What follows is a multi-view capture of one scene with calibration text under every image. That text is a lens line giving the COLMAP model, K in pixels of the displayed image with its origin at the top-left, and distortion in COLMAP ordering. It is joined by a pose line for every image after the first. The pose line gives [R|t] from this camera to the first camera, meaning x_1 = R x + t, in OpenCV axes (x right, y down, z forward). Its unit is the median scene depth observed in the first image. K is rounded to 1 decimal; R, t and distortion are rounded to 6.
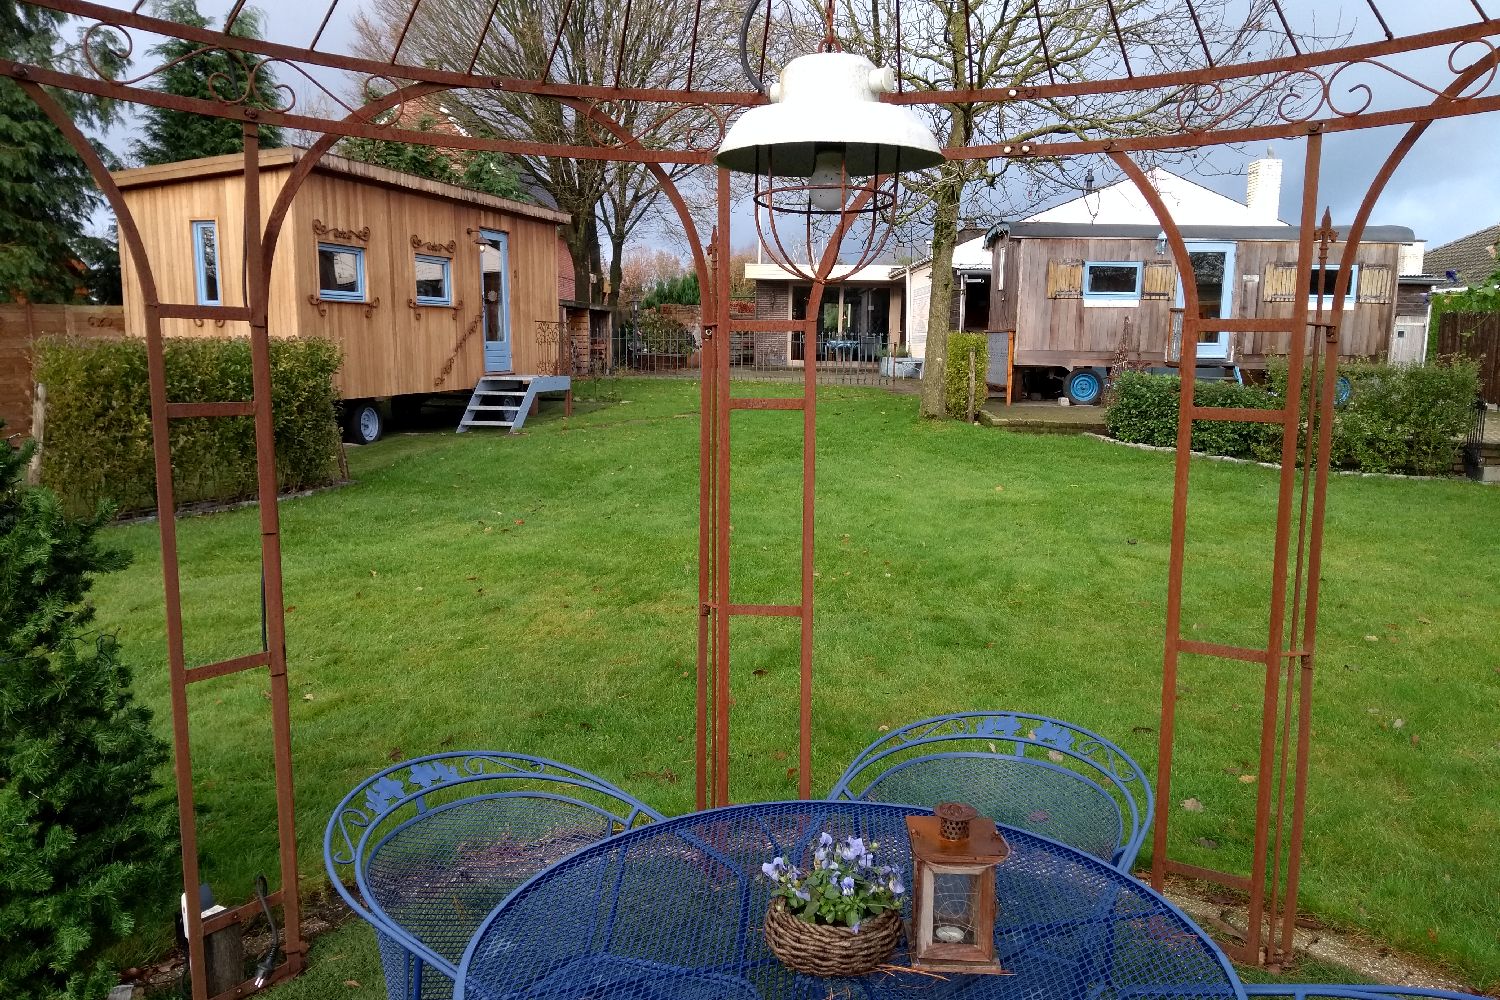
lens RADIAL K [[1197.4, 0, 750.0], [0, 1197.4, 500.0], [0, 0, 1]] dist [0.043088, 0.000323]
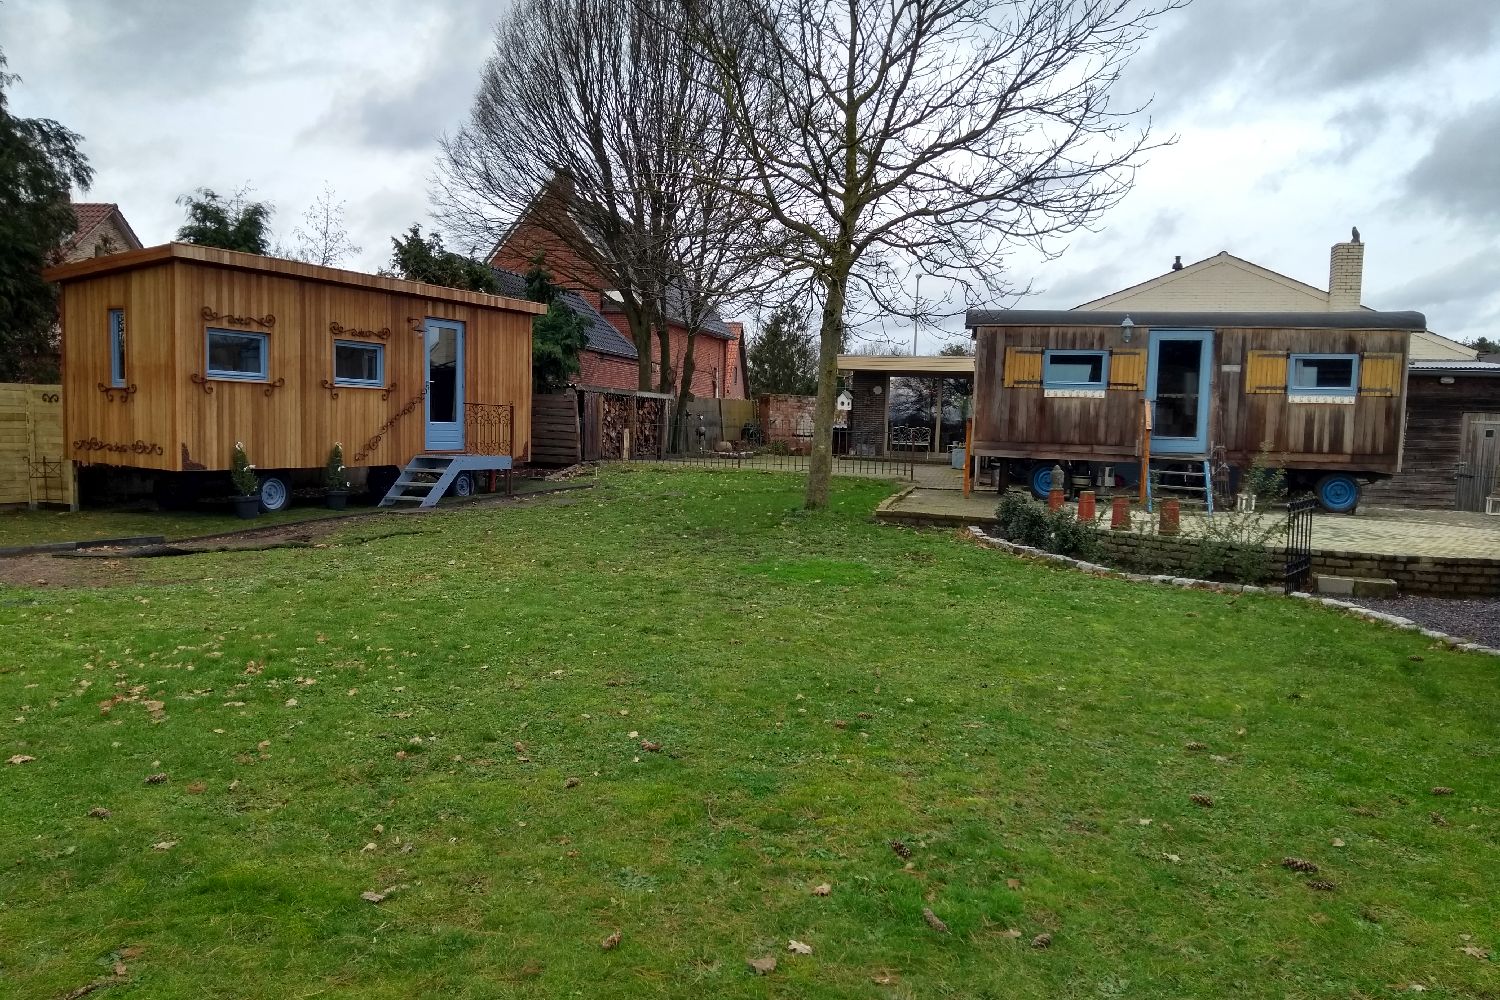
lens RADIAL K [[1197.4, 0, 750.0], [0, 1197.4, 500.0], [0, 0, 1]] dist [0.043088, 0.000323]
pose [[0.973388, 0.030606, -0.227112, 0.310466], [-0.047808, 0.996356, -0.070631, -0.001518], [0.224123, 0.079609, 0.971304, 0.039947]]
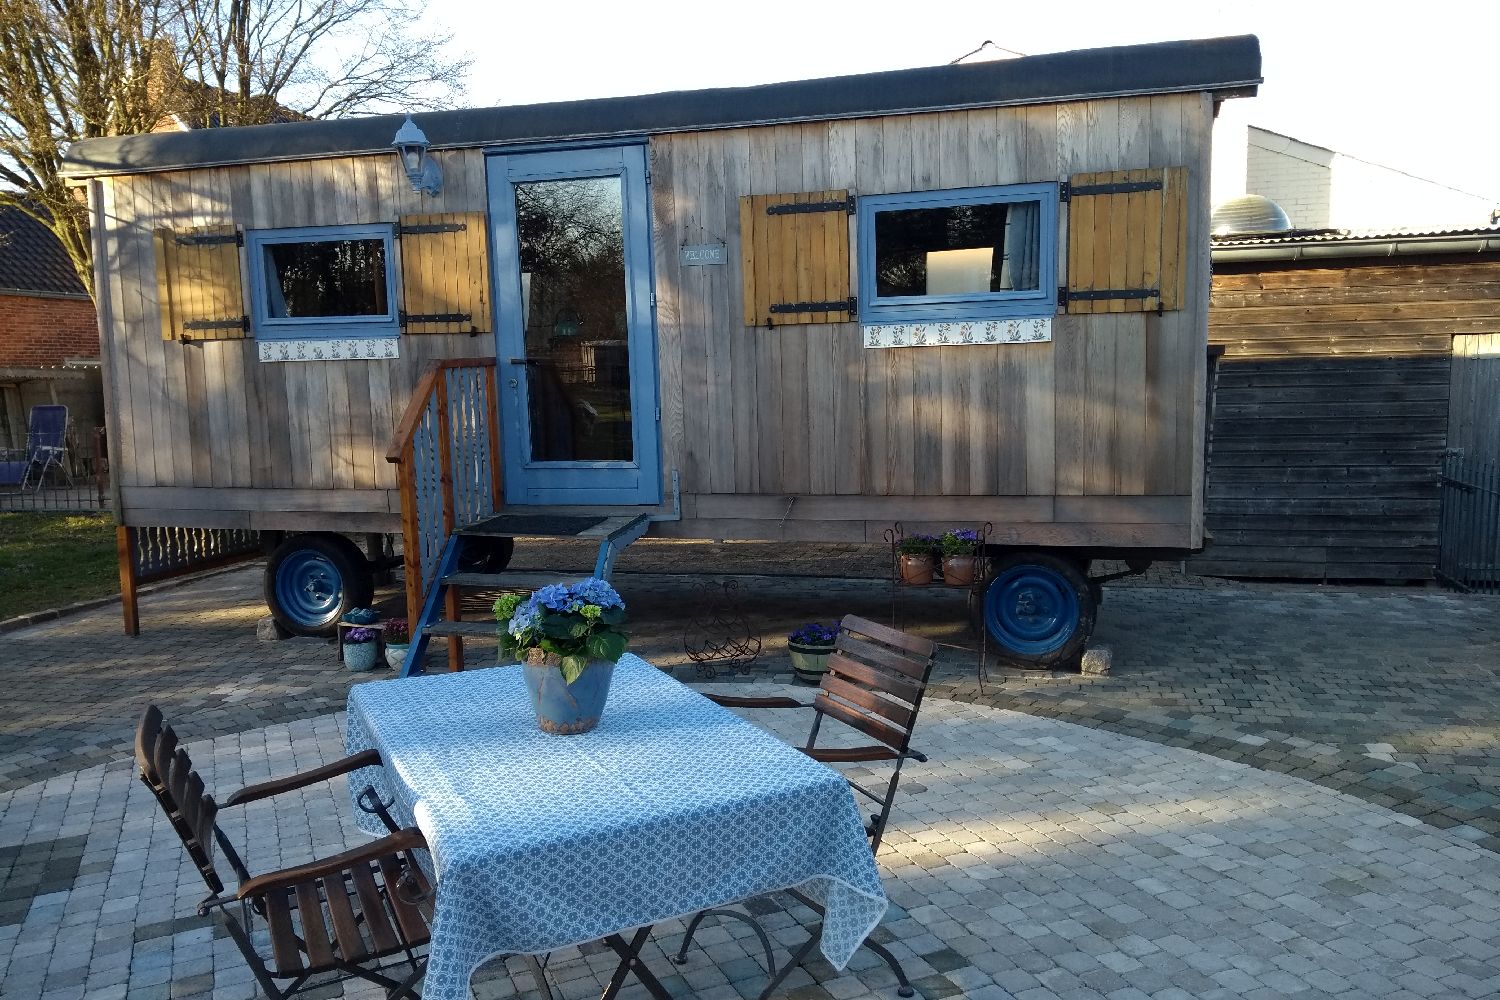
lens RADIAL K [[1197.4, 0, 750.0], [0, 1197.4, 500.0], [0, 0, 1]] dist [0.043088, 0.000323]
pose [[0.962863, -0.001117, -0.269987, 0.590338], [-0.003371, 0.999864, -0.016160, -0.135554], [0.269969, 0.016470, 0.962728, 0.829534]]
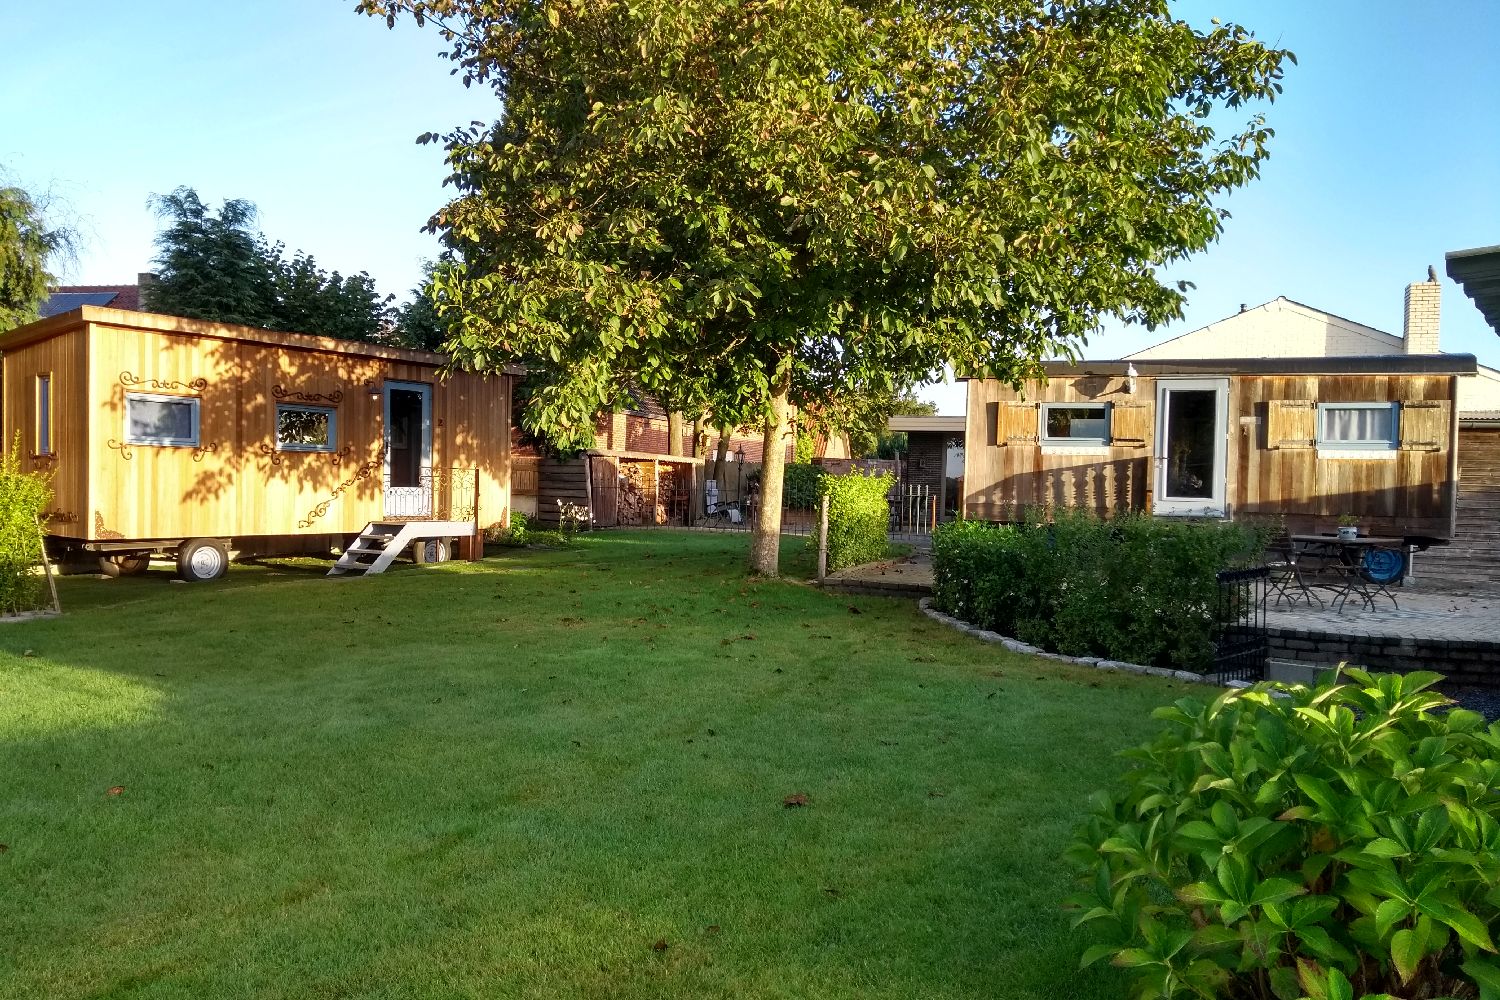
lens RADIAL K [[1197.4, 0, 750.0], [0, 1197.4, 500.0], [0, 0, 1]] dist [0.043088, 0.000323]
pose [[0.940736, 0.011834, -0.338934, 0.433688], [-0.056042, 0.991076, -0.120943, -0.015119], [0.334478, 0.132770, 0.933004, 0.158165]]
